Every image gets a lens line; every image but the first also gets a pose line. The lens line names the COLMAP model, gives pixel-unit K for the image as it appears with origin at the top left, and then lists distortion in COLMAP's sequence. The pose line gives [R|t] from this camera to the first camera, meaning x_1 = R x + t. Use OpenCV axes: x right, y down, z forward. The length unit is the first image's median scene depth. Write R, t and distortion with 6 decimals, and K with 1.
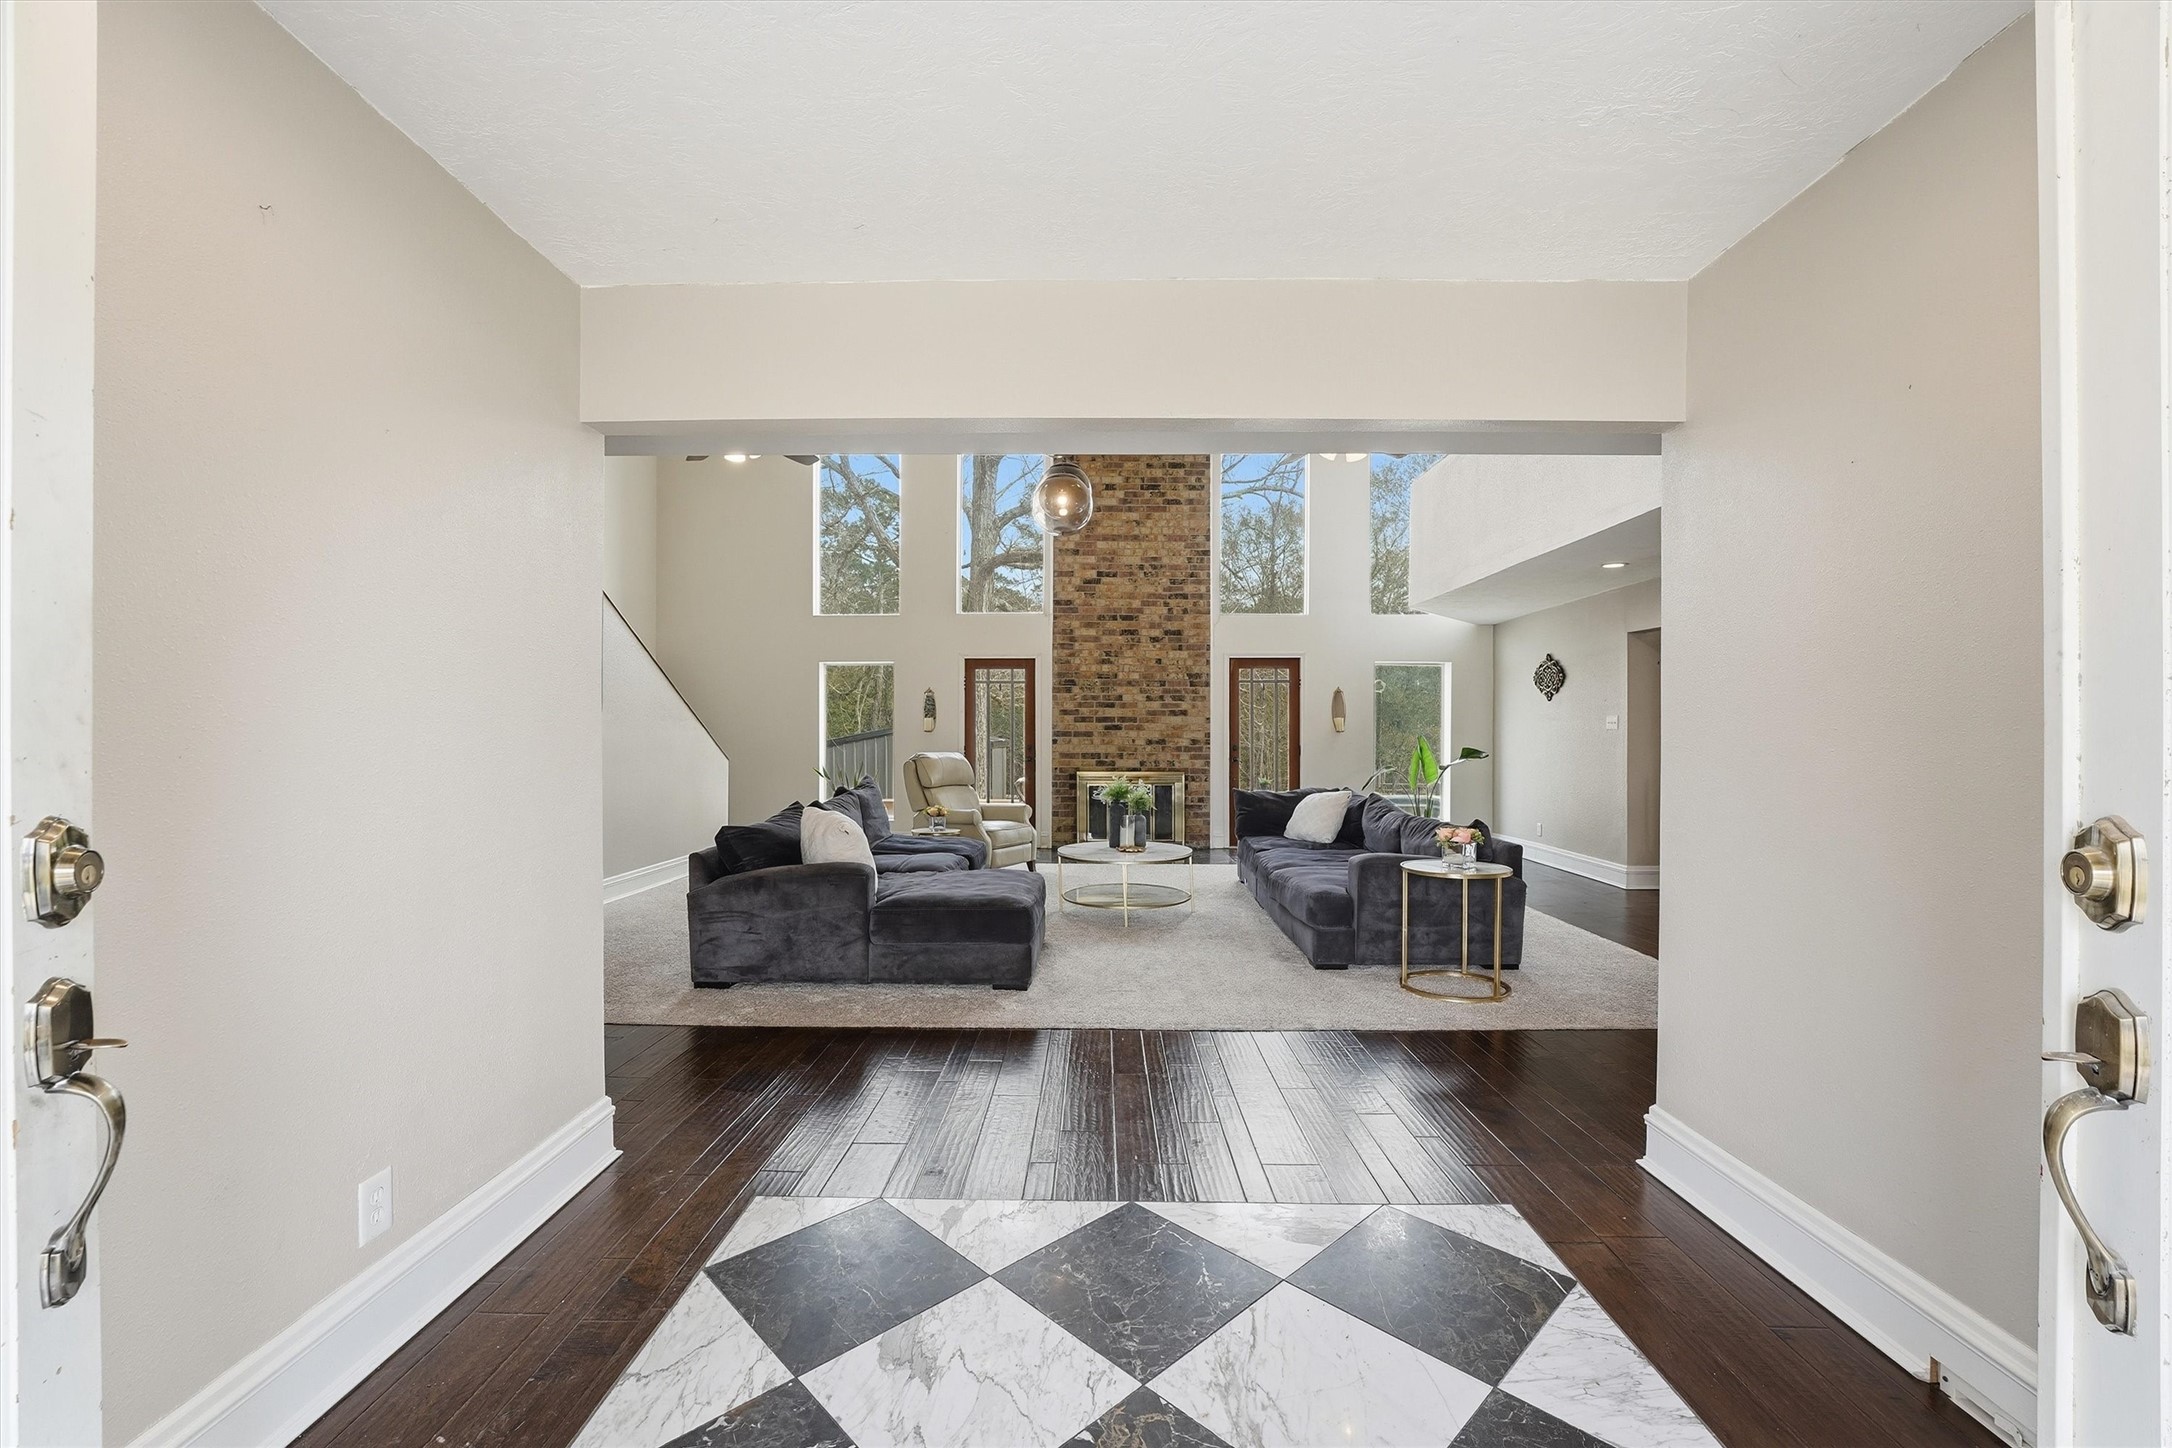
lens RADIAL K [[898.2, 0, 1078.6], [0, 898.2, 739.6], [0, 0, 1]] dist [-0.020504, 0.000250]
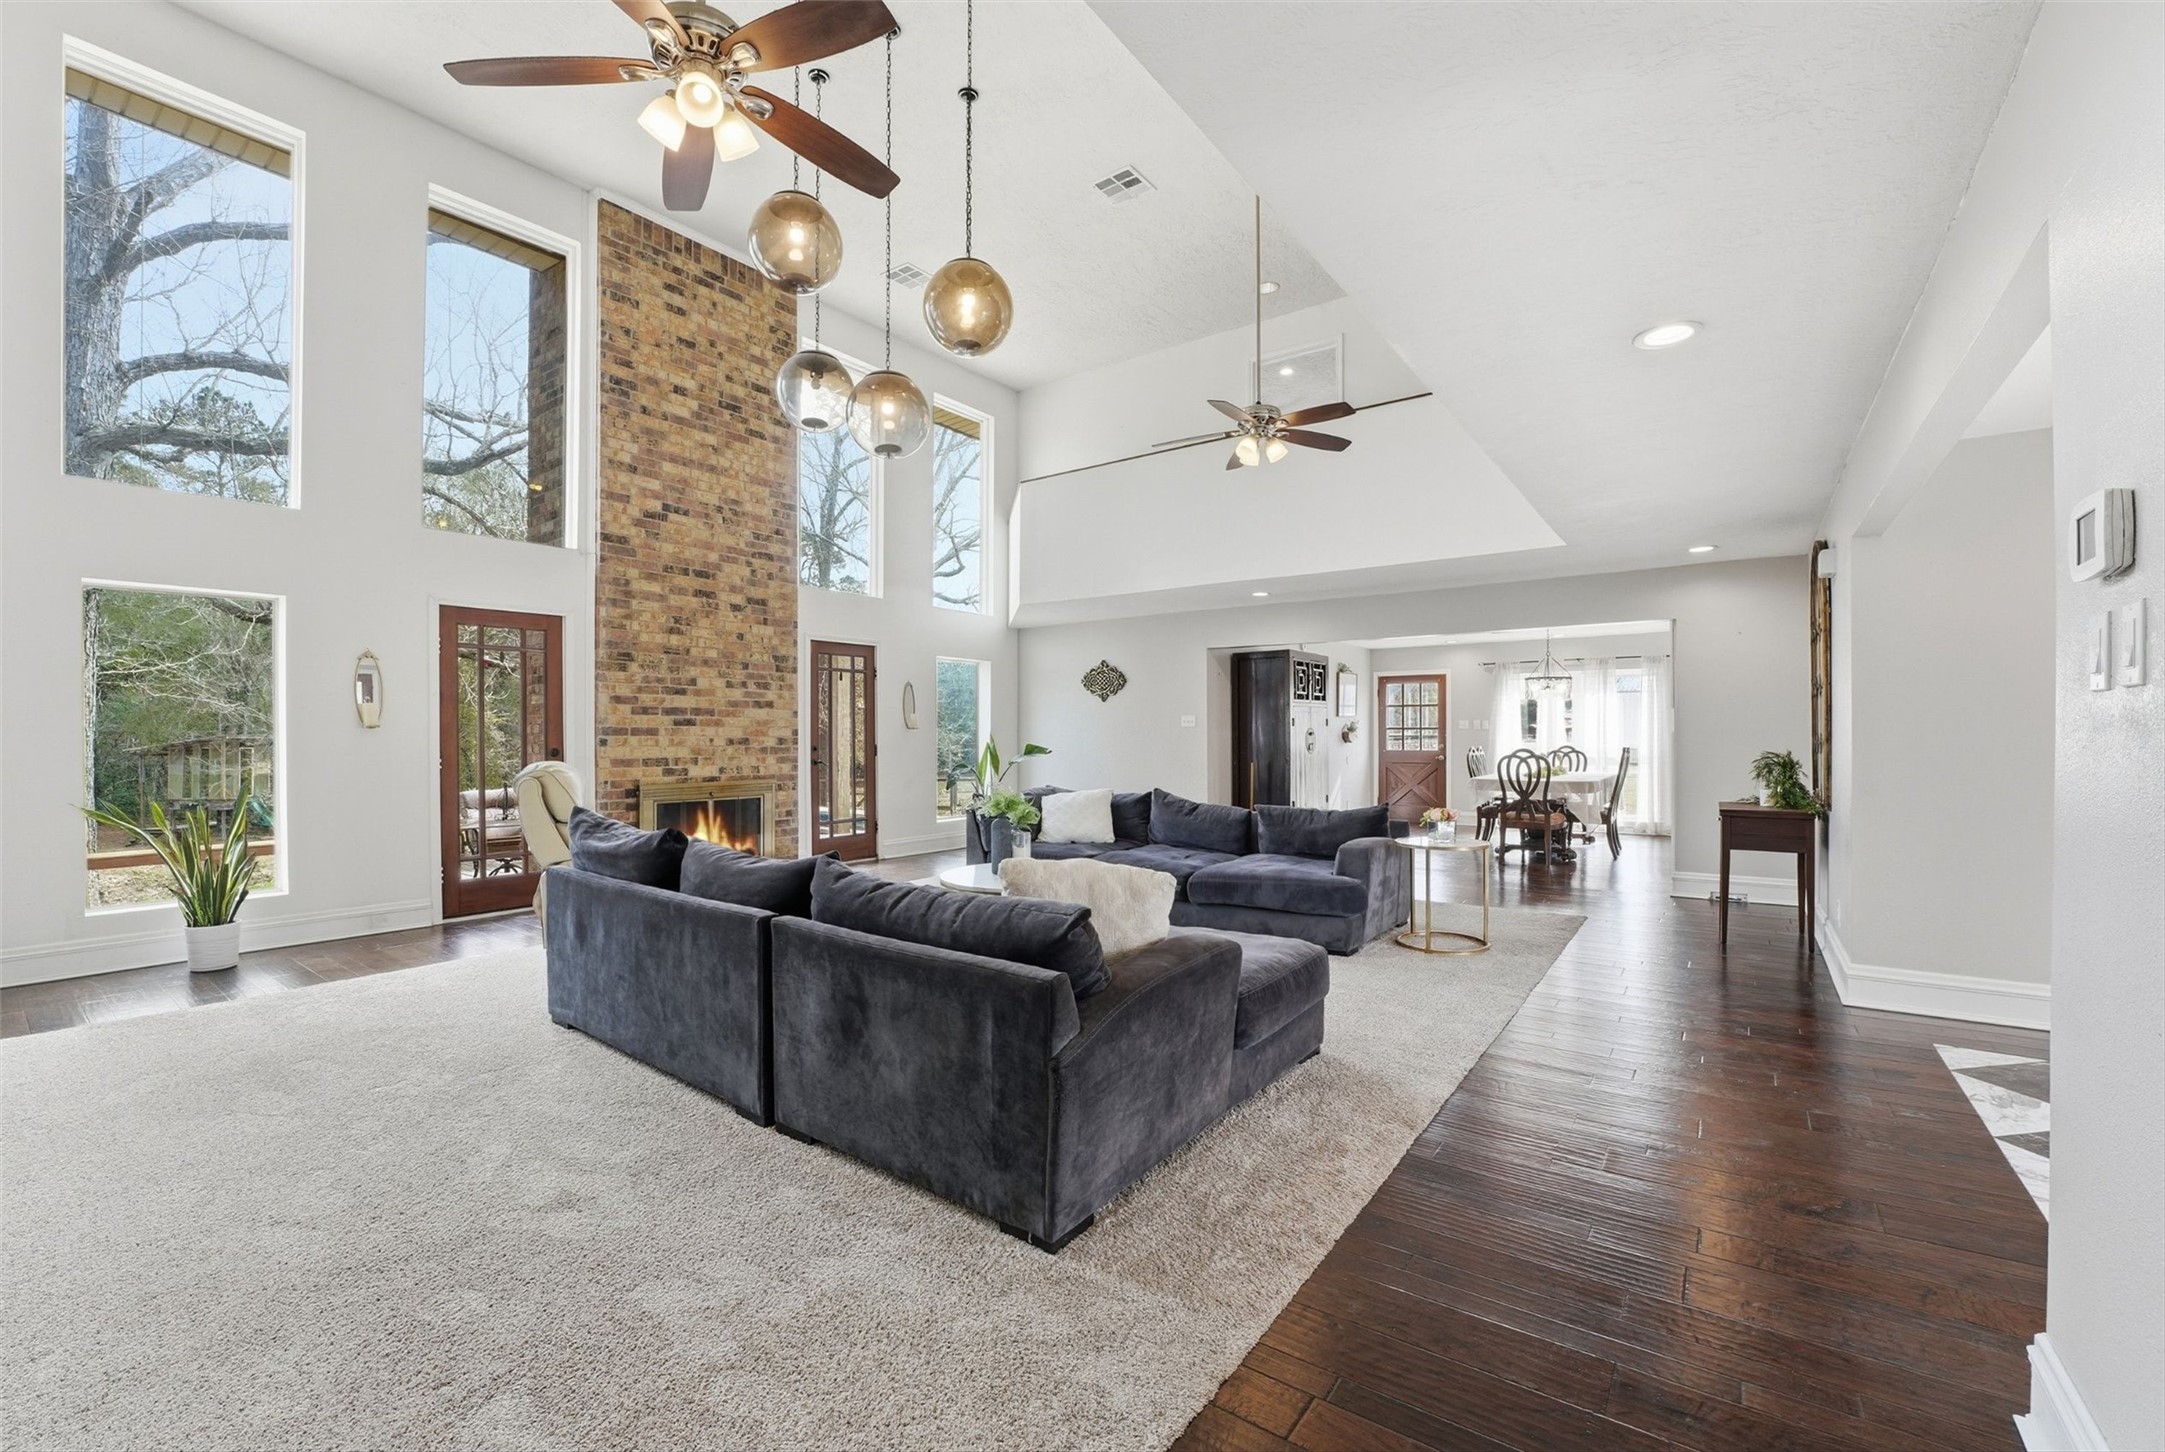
lens RADIAL K [[895.3, 0, 1073.6], [0, 895.3, 739.5], [0, 0, 1]] dist [-0.020504, 0.000250]
pose [[0.583864, -0.007518, 0.811817, -0.364452], [0.007227, 0.999966, 0.004063, -0.000277], [-0.811819, 0.003495, 0.583898, 0.323328]]
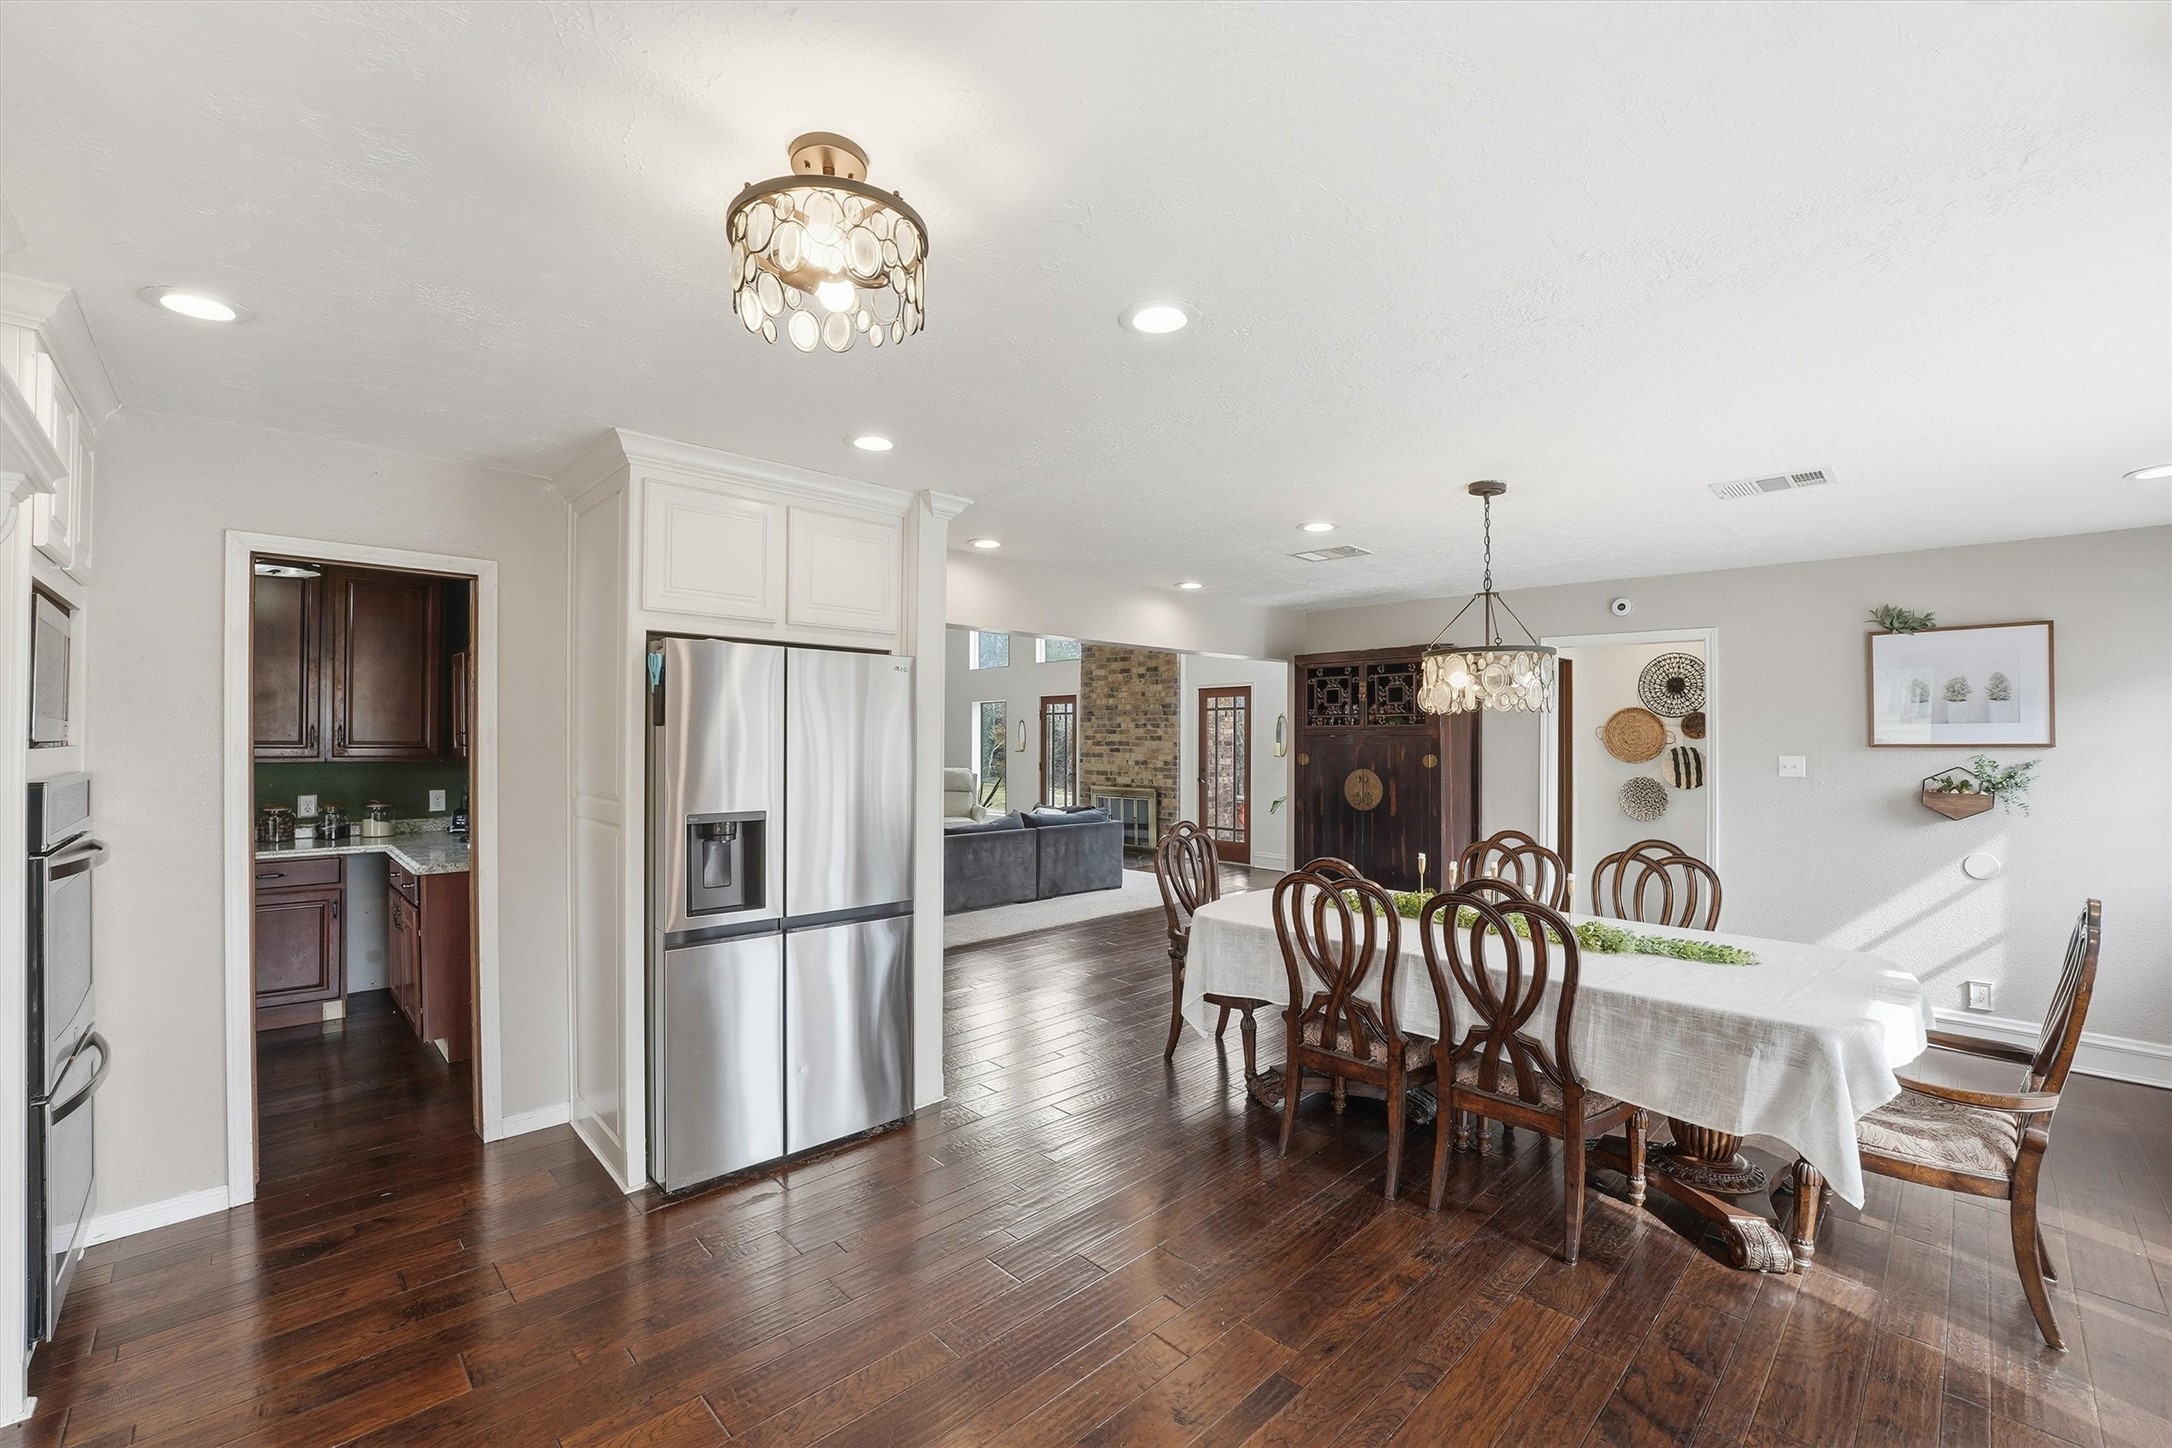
lens RADIAL K [[898.2, 0, 1084.0], [0, 898.2, 735.7], [0, 0, 1]] dist [-0.020504, 0.000250]
pose [[0.716414, -0.003332, -0.697667, 0.852352], [-0.012630, 0.999763, -0.017744, -0.010978], [0.697561, 0.021524, 0.716202, 0.105475]]
